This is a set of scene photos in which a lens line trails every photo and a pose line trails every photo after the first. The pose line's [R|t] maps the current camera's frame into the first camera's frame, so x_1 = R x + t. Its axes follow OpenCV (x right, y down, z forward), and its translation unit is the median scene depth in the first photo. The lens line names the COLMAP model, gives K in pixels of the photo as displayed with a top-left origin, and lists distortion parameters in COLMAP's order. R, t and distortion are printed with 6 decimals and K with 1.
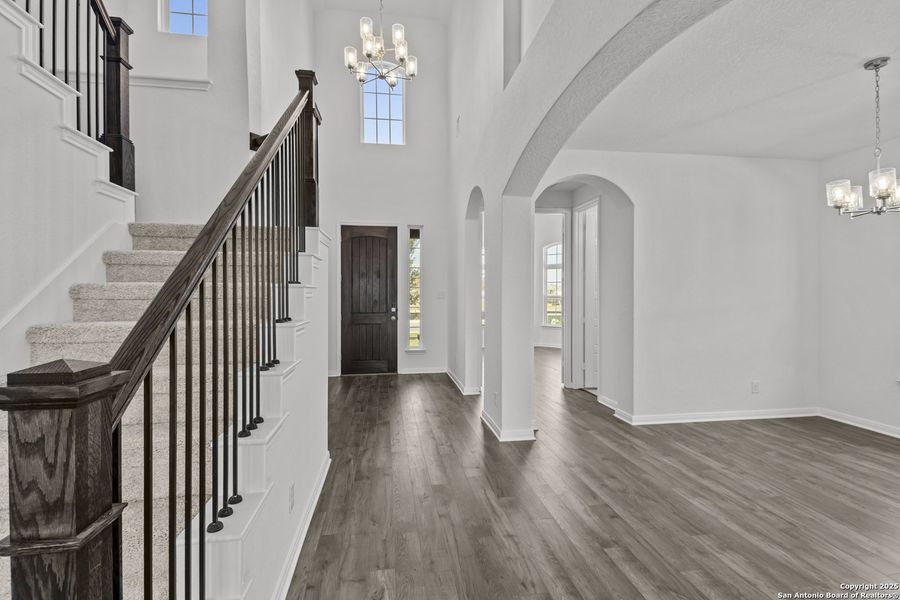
lens RADIAL K [[418.5, 0, 457.0], [0, 418.5, 297.3], [0, 0, 1]] dist [0.031792, -0.007728]
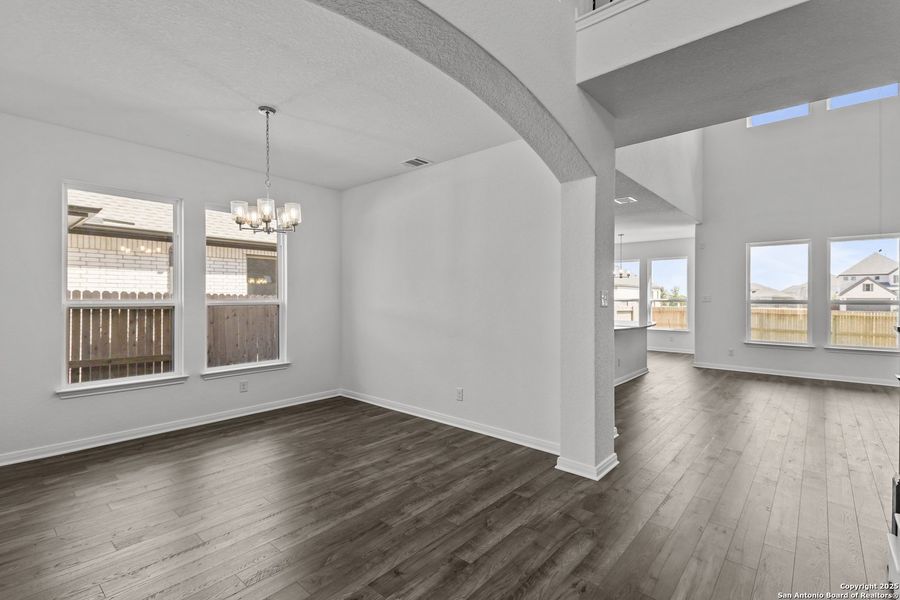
lens RADIAL K [[418.5, 0, 452.1], [0, 418.5, 301.0], [0, 0, 1]] dist [0.031792, -0.007728]
pose [[-0.625641, -0.004304, 0.780099, -0.330336], [0.013904, 0.999764, 0.016667, -0.010919], [-0.779987, 0.021274, -0.625434, 1.451530]]
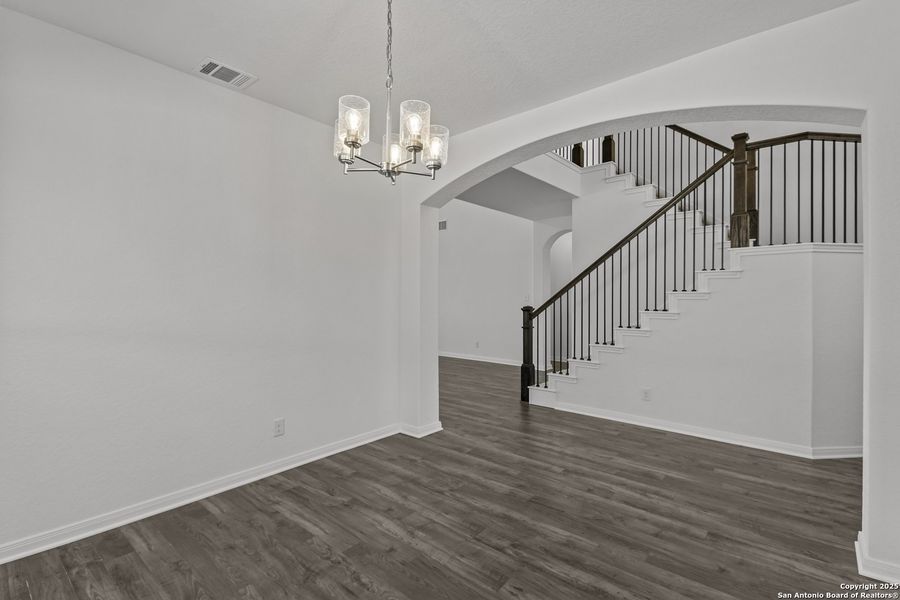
lens RADIAL K [[418.5, 0, 450.6], [0, 418.5, 293.3], [0, 0, 1]] dist [0.031792, -0.007728]
pose [[-0.762883, -0.009462, -0.646467, 1.436741], [-0.011016, 0.999938, -0.001636, -0.007238], [0.646443, 0.005873, -0.762940, 1.669803]]
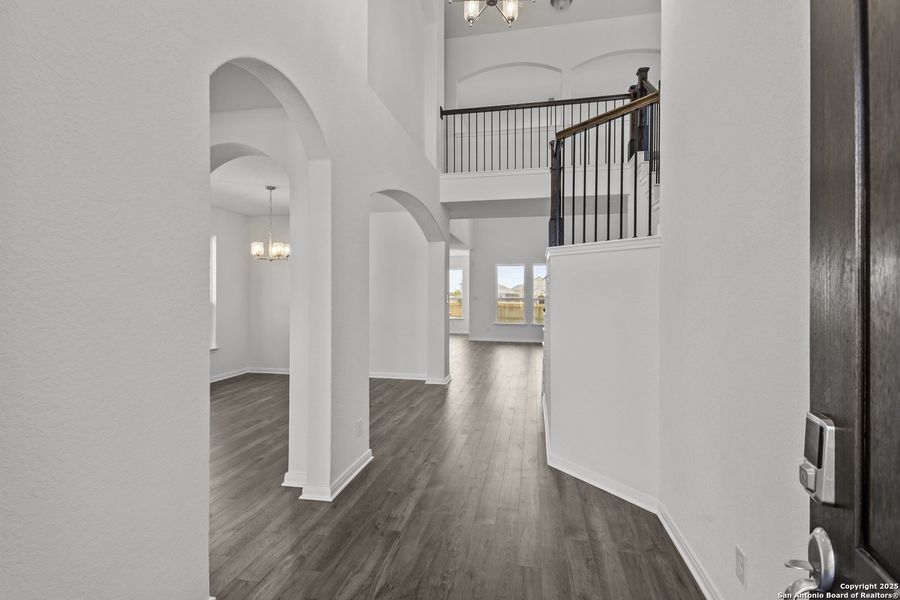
lens RADIAL K [[429.0, 0, 453.2], [0, 429.0, 297.4], [0, 0, 1]] dist [-0.031165, 0.000706]
pose [[-0.932673, -0.000935, 0.360723, -0.639267], [0.007659, 0.999720, 0.022392, -0.059524], [-0.360643, 0.023647, -0.932404, 2.812887]]
